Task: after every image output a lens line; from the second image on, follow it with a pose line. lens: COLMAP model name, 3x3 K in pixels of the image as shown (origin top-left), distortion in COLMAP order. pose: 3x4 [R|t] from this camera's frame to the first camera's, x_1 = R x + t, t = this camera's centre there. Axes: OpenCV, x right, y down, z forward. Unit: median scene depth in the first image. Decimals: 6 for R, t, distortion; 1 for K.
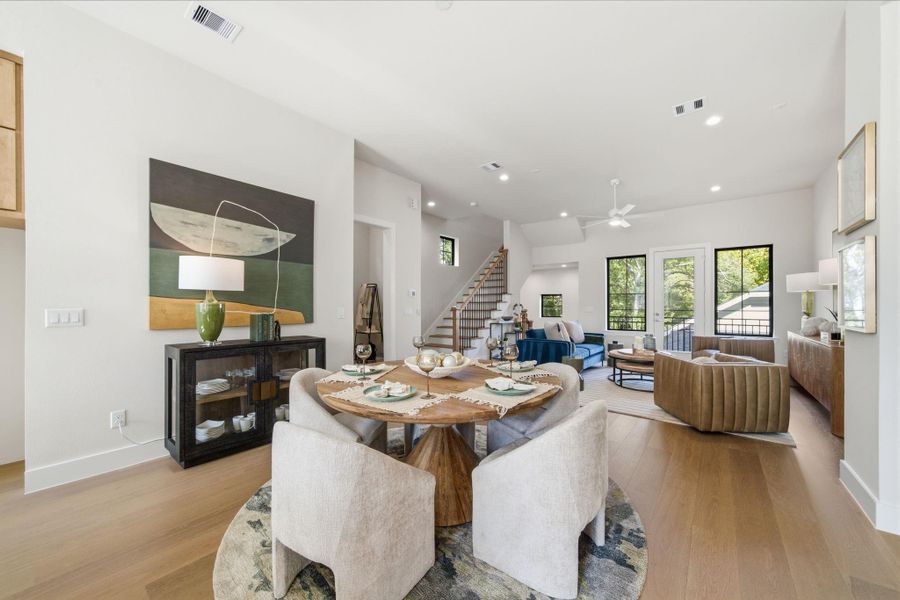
lens RADIAL K [[329.8, 0, 461.0], [0, 329.8, 306.2], [0, 0, 1]] dist [-0.014260, 0.004206]
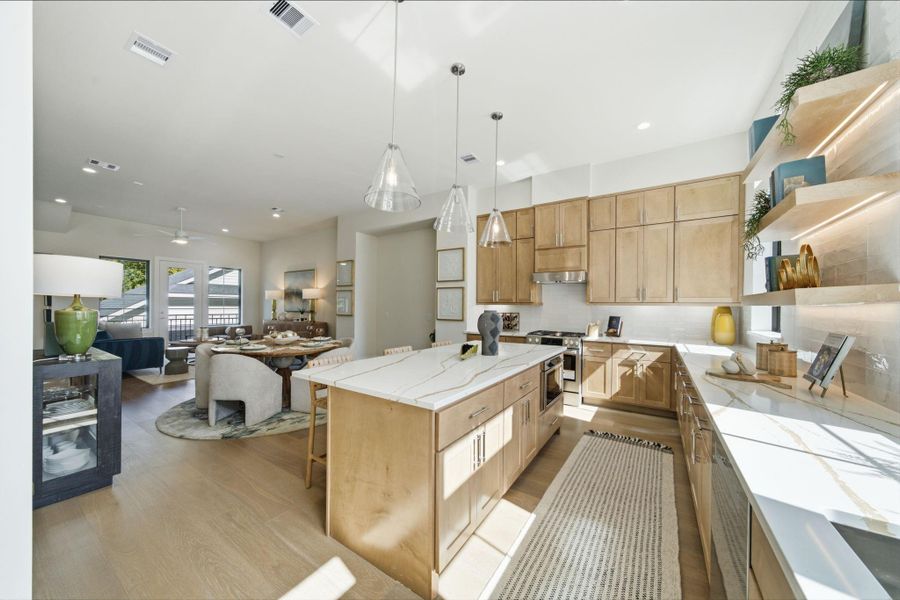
lens RADIAL K [[311.4, 0, 456.3], [0, 311.4, 306.9], [0, 0, 1]] dist [0.007403, 0.001059]
pose [[-0.088357, -0.005123, 0.996076, -0.872737], [-0.011077, 0.999930, 0.004160, -0.017464], [-0.996027, -0.010666, -0.088408, 0.035021]]
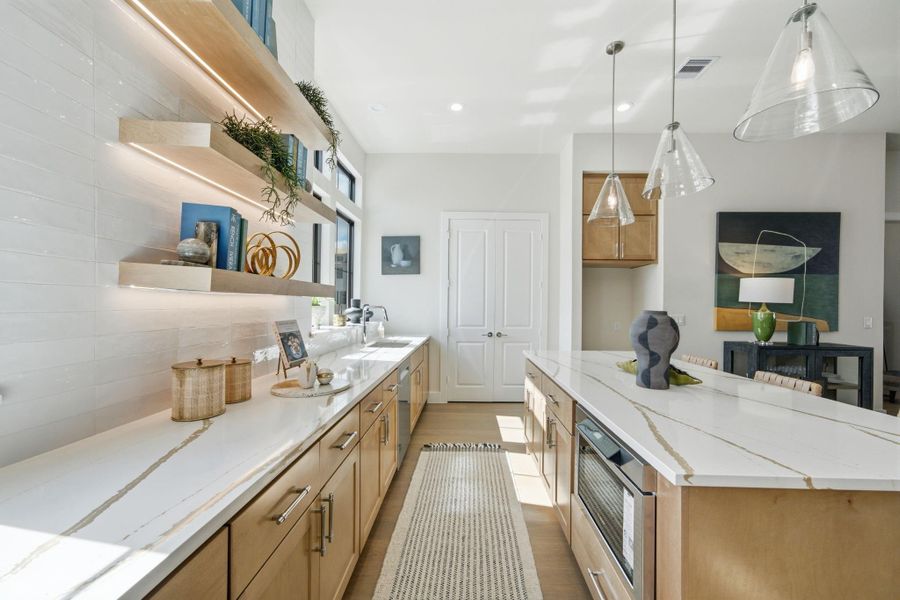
lens RADIAL K [[344.1, 0, 462.3], [0, 344.1, 307.3], [0, 0, 1]] dist [0.010444, 0.002089]
pose [[0.614283, 0.012110, -0.788993, -0.211816], [-0.009996, 0.999921, 0.007565, -0.014370], [0.789023, 0.003240, 0.614355, -0.415509]]
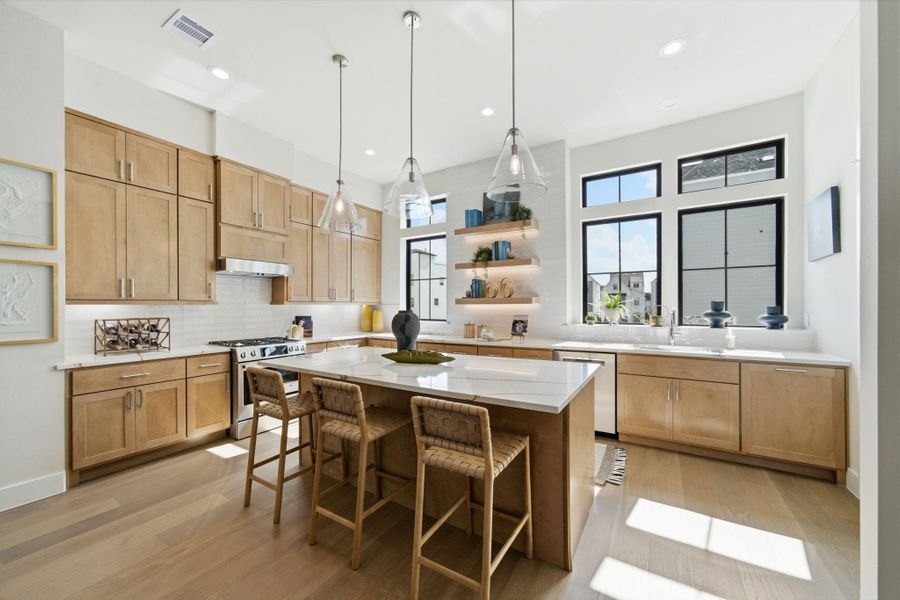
lens RADIAL K [[329.8, 0, 463.3], [0, 329.8, 304.9], [0, 0, 1]] dist [-0.014260, 0.004206]
pose [[-0.991659, 0.002983, -0.128857, -0.381889], [0.003791, 0.999975, -0.006031, -0.013861], [0.128836, -0.006469, -0.991645, 0.426562]]
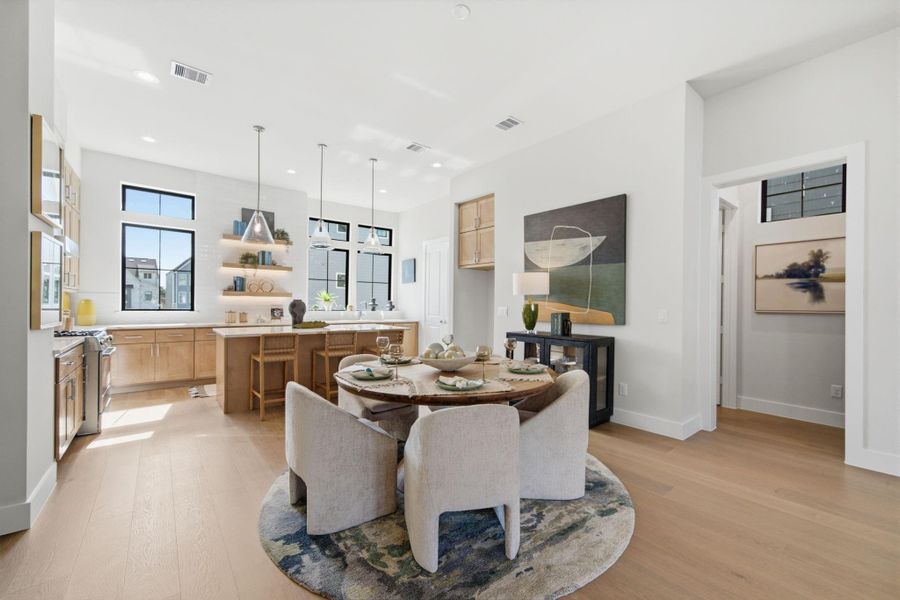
lens RADIAL K [[363.5, 0, 463.0], [0, 363.5, 305.8], [0, 0, 1]] dist [-0.000082, 0.002598]
pose [[-0.201827, 0.003748, -0.979414, 0.455197], [-0.008070, 0.999952, 0.005489, -0.003130], [0.979388, 0.009012, -0.201787, 0.525020]]
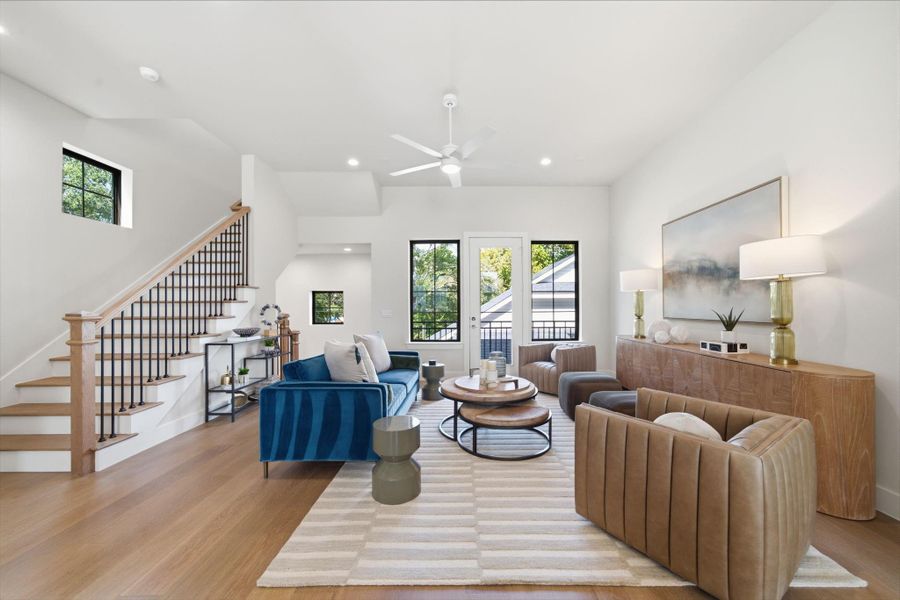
lens RADIAL K [[329.8, 0, 458.5], [0, 329.8, 307.6], [0, 0, 1]] dist [-0.014260, 0.004206]
pose [[0.785742, -0.004884, 0.618535, 0.116575], [0.003512, 0.999988, 0.003434, -0.004881], [-0.618544, -0.000526, 0.785750, 0.538353]]
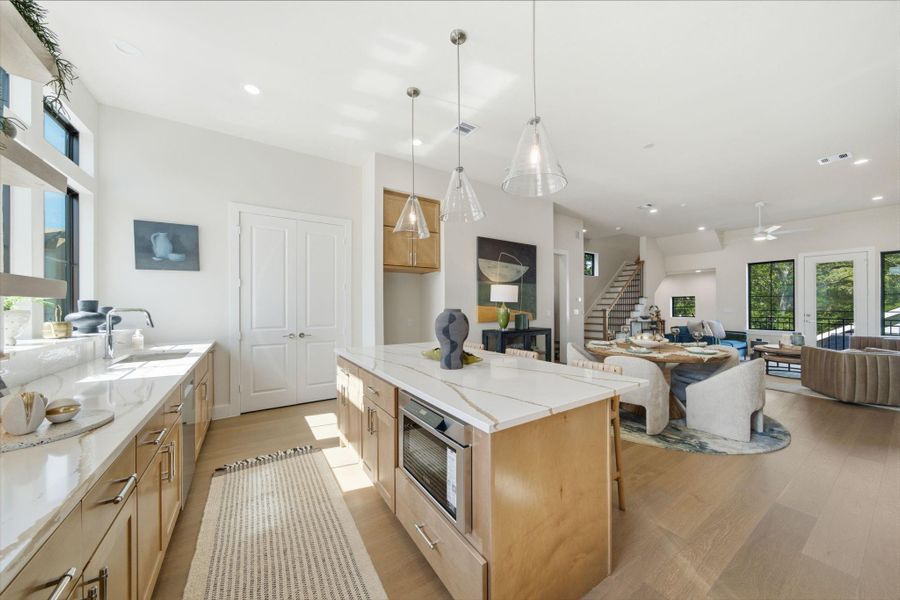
lens RADIAL K [[311.4, 0, 459.5], [0, 311.4, 306.5], [0, 0, 1]] dist [0.007403, 0.001059]
pose [[0.952956, -0.001163, -0.303108, -0.233677], [0.002400, 0.999990, 0.003709, -0.014166], [0.303100, -0.004262, 0.952949, -0.434640]]
